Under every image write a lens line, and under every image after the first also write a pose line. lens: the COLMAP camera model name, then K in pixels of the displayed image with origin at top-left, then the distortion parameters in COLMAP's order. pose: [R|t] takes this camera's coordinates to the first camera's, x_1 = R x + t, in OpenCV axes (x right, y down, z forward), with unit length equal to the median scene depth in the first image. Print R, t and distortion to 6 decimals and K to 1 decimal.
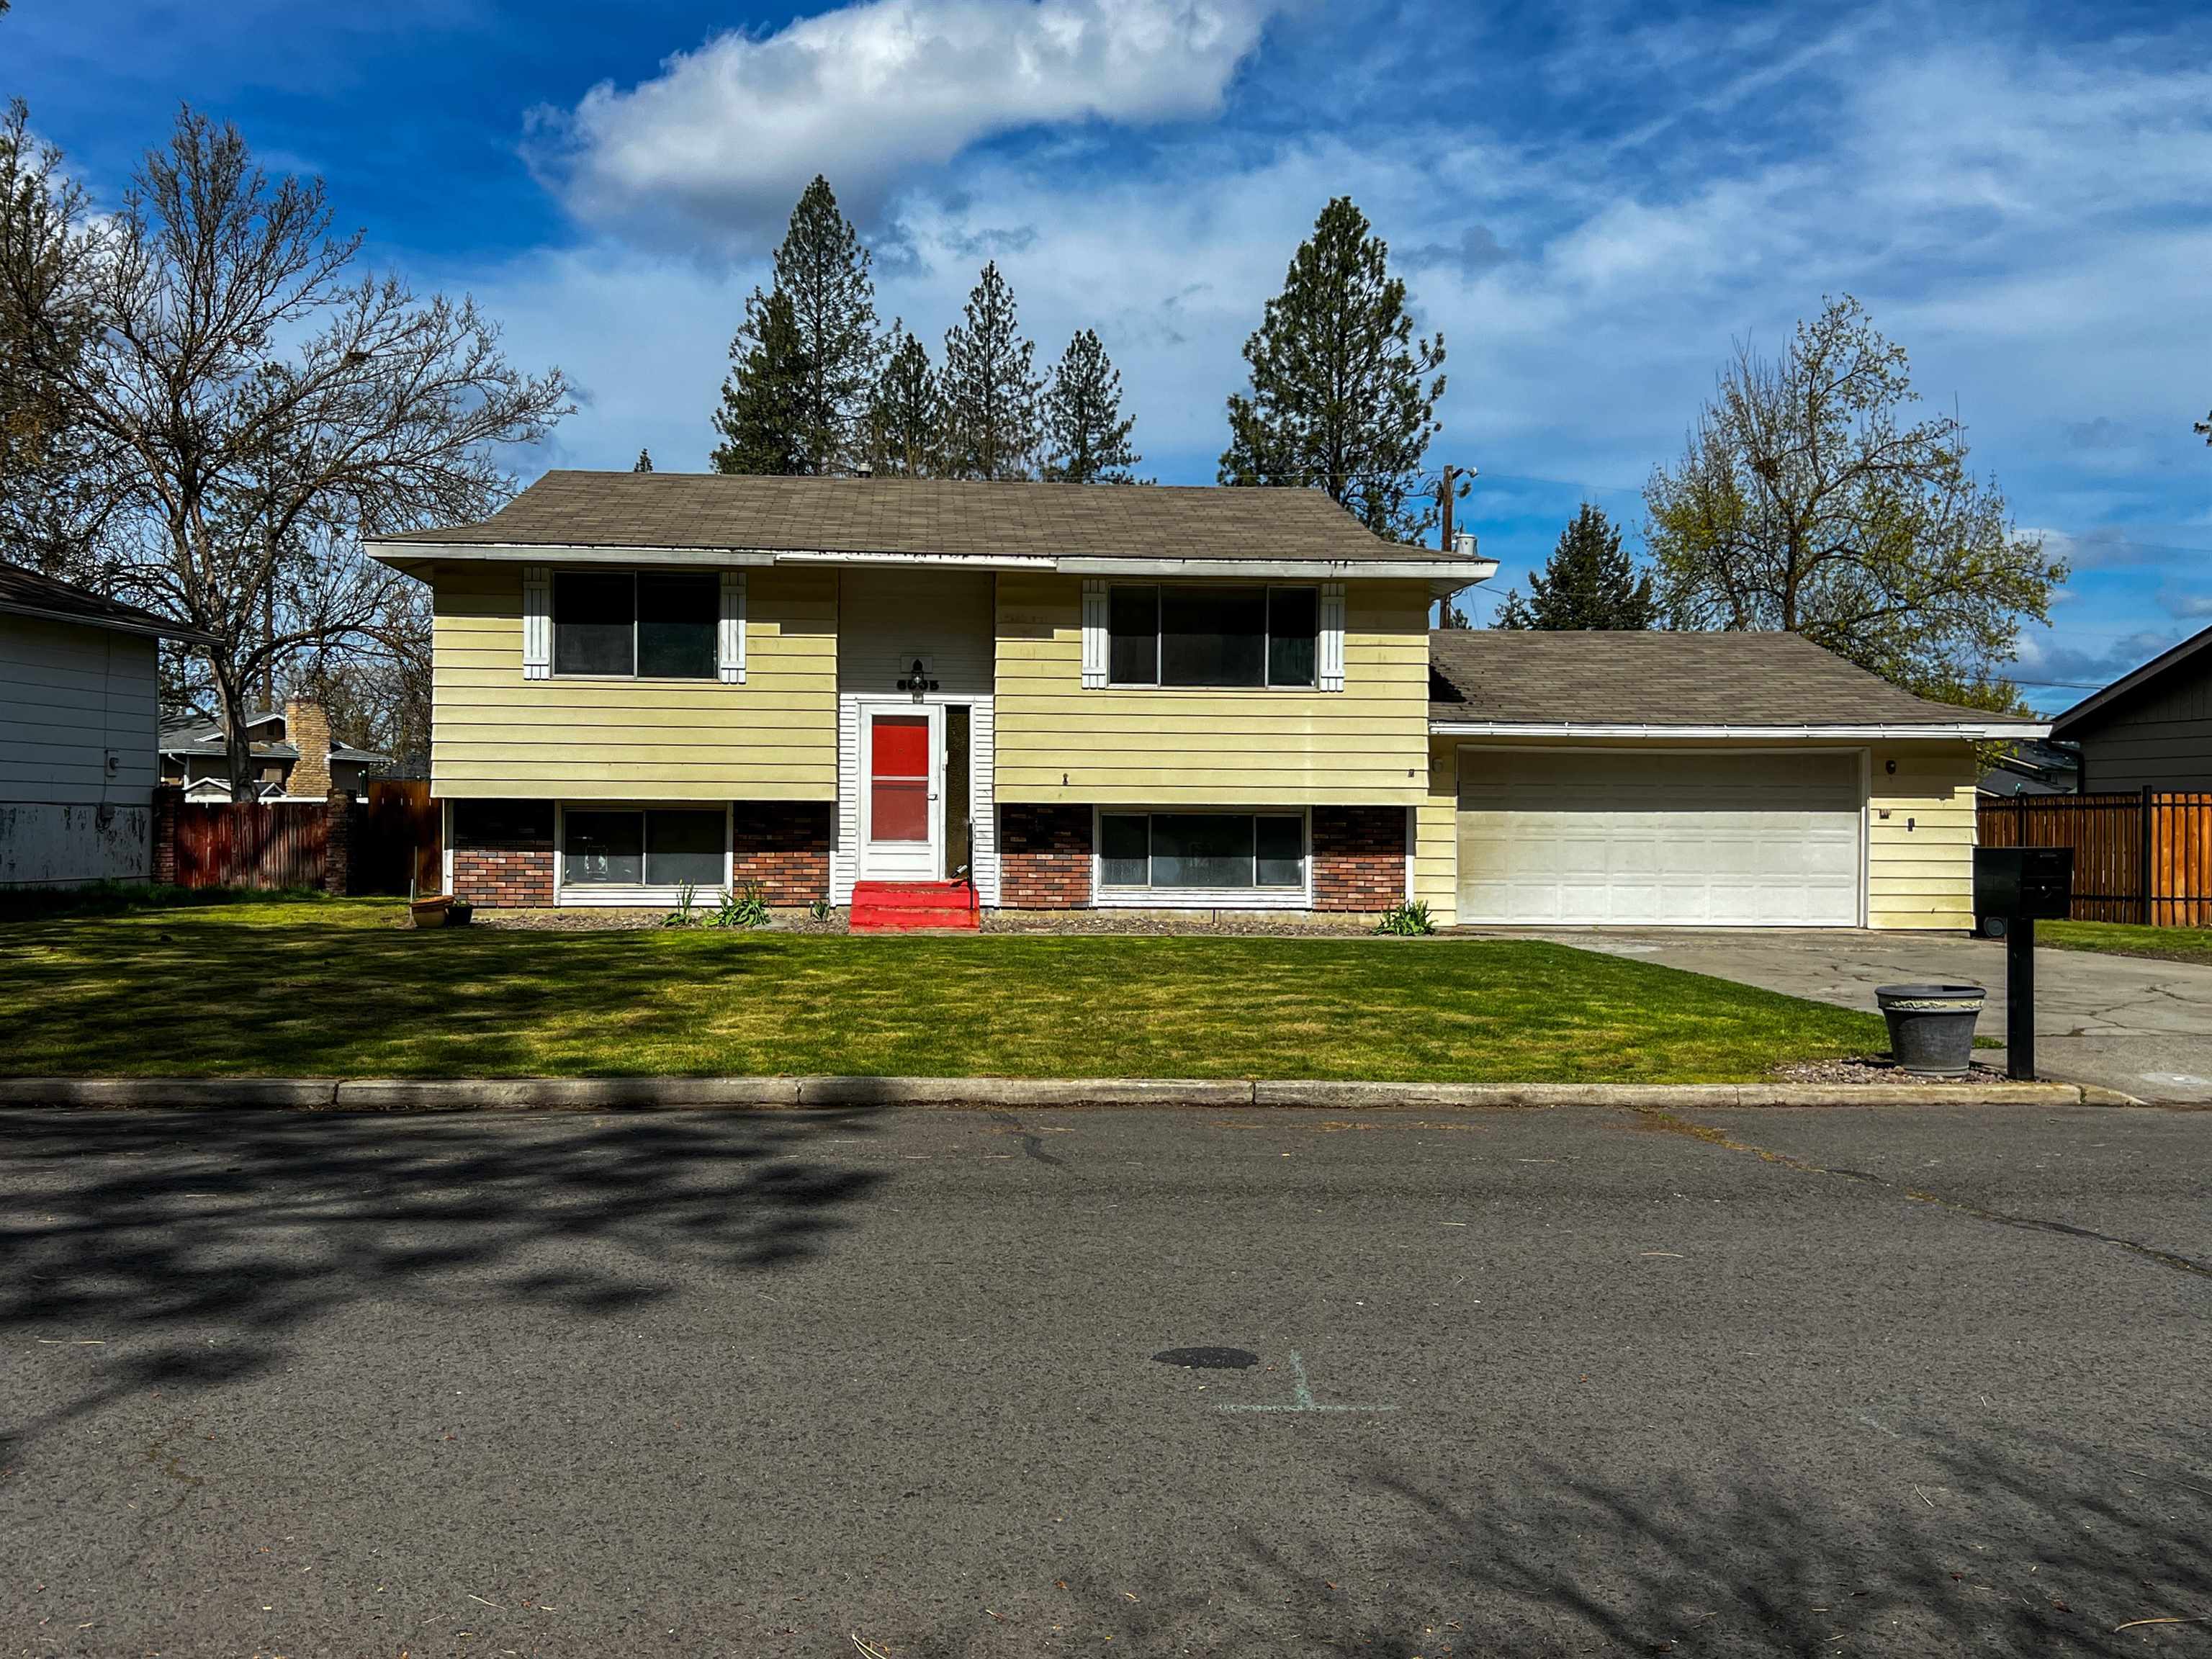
lens RADIAL K [[1905.0, 0, 1090.3], [0, 1905.0, 772.1], [0, 0, 1]] dist [0.101206, 0.009958]
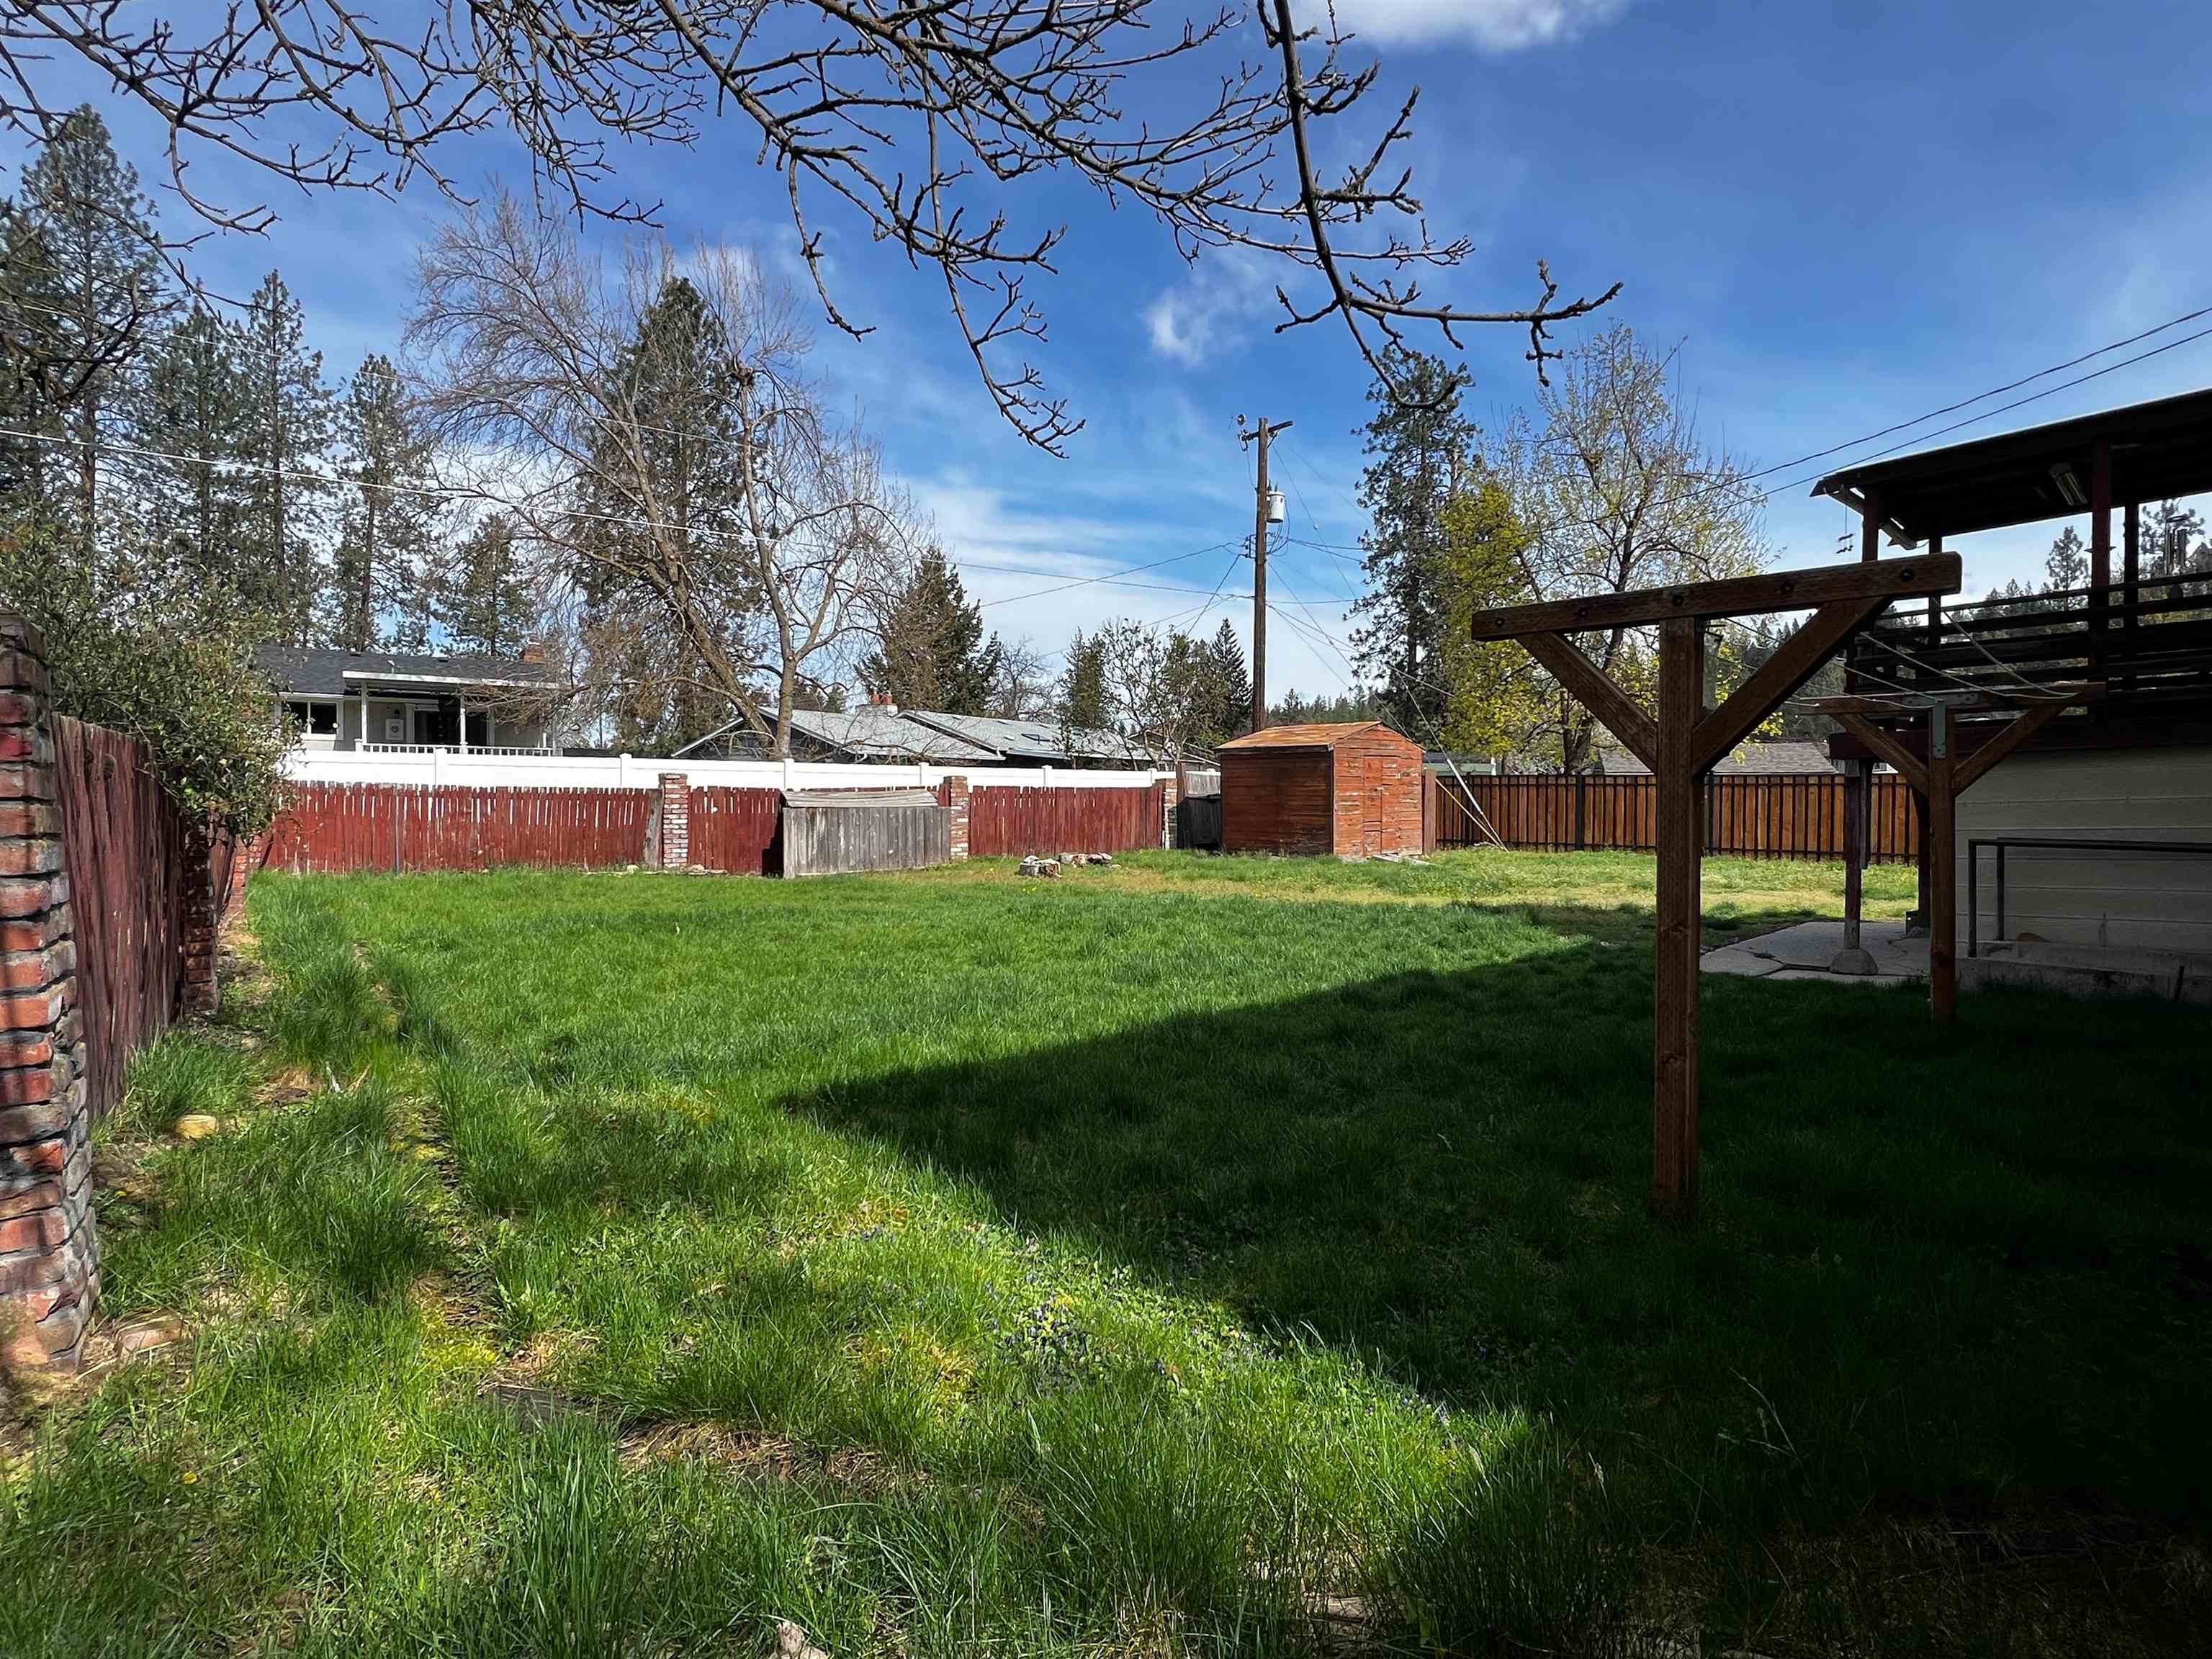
lens RADIAL K [[1109.1, 0, 1149.3], [0, 1109.1, 802.4], [0, 0, 1]] dist [-0.000685, 0.000679]
pose [[0.776867, -0.009530, 0.629593, -0.492687], [-0.017832, 0.999151, 0.037127, 0.032403], [-0.629412, -0.040070, 0.776038, 1.390241]]
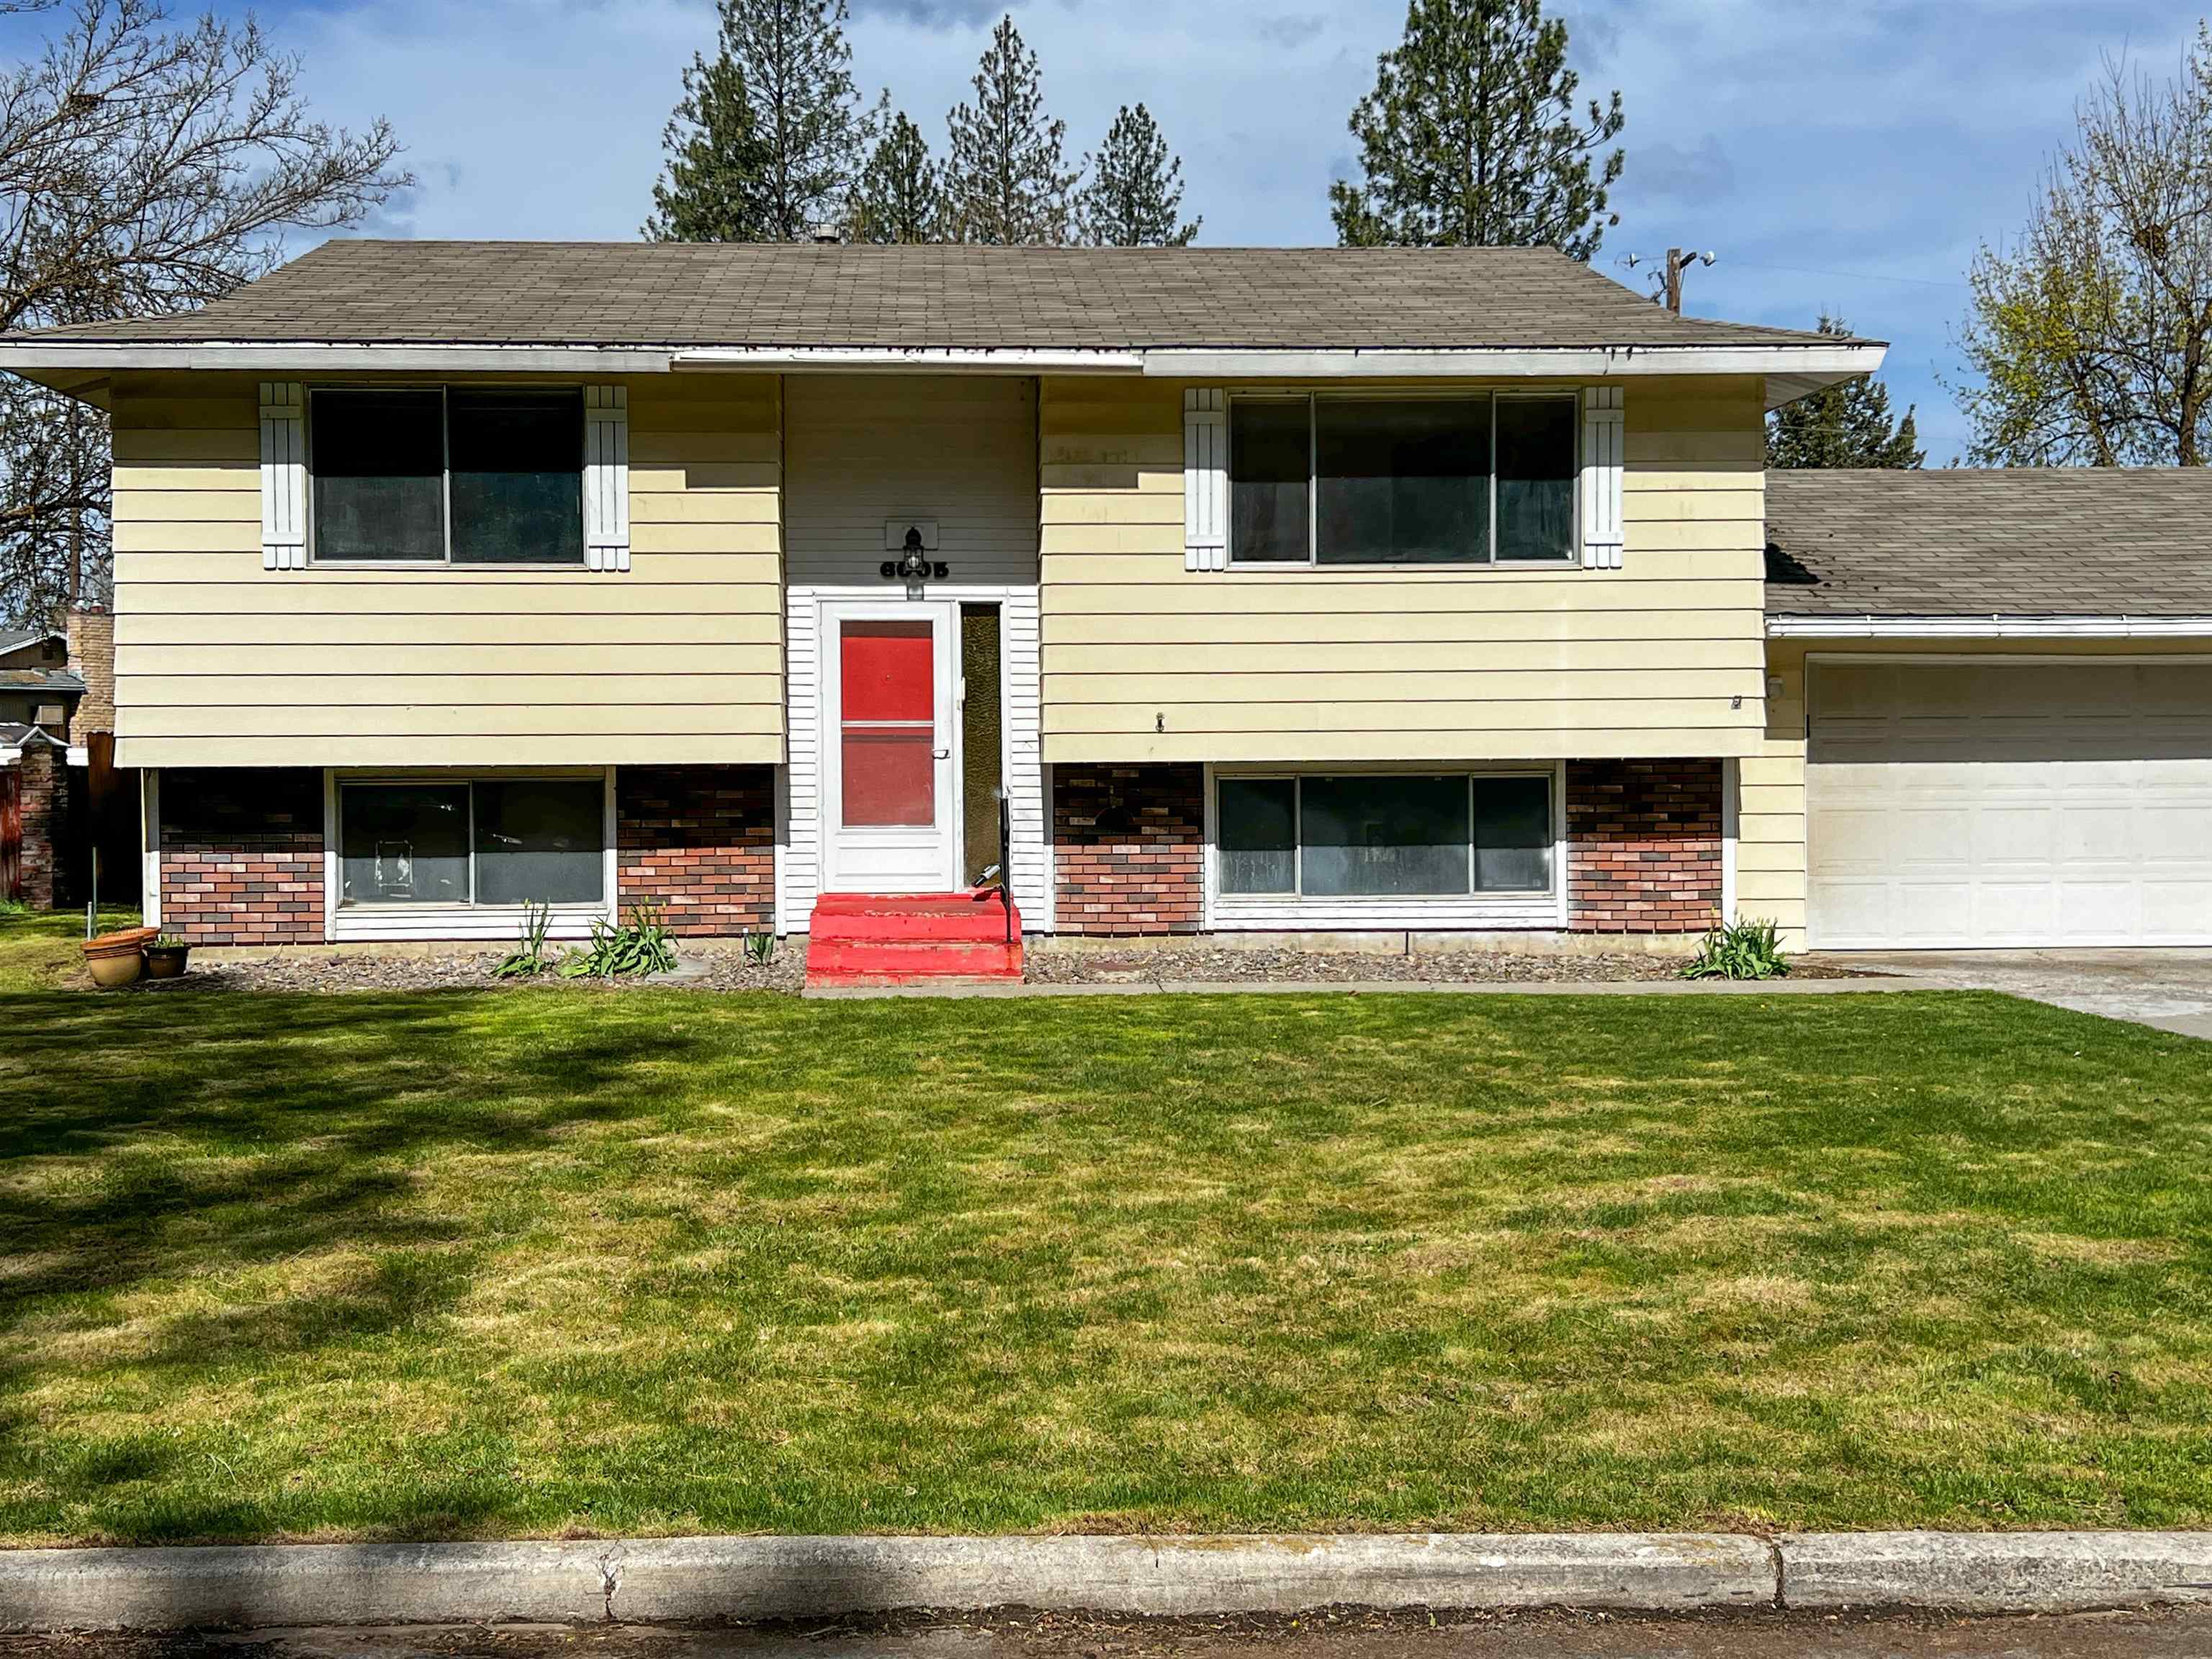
lens RADIAL K [[2438.7, 0, 1080.6], [0, 2438.7, 753.2], [0, 0, 1]] dist [0.083511, 0.000000]
pose [[0.999578, -0.013850, -0.025529, -0.018182], [0.014500, 0.999570, 0.025476, -0.006296], [0.025165, -0.025835, 0.999349, 0.221863]]
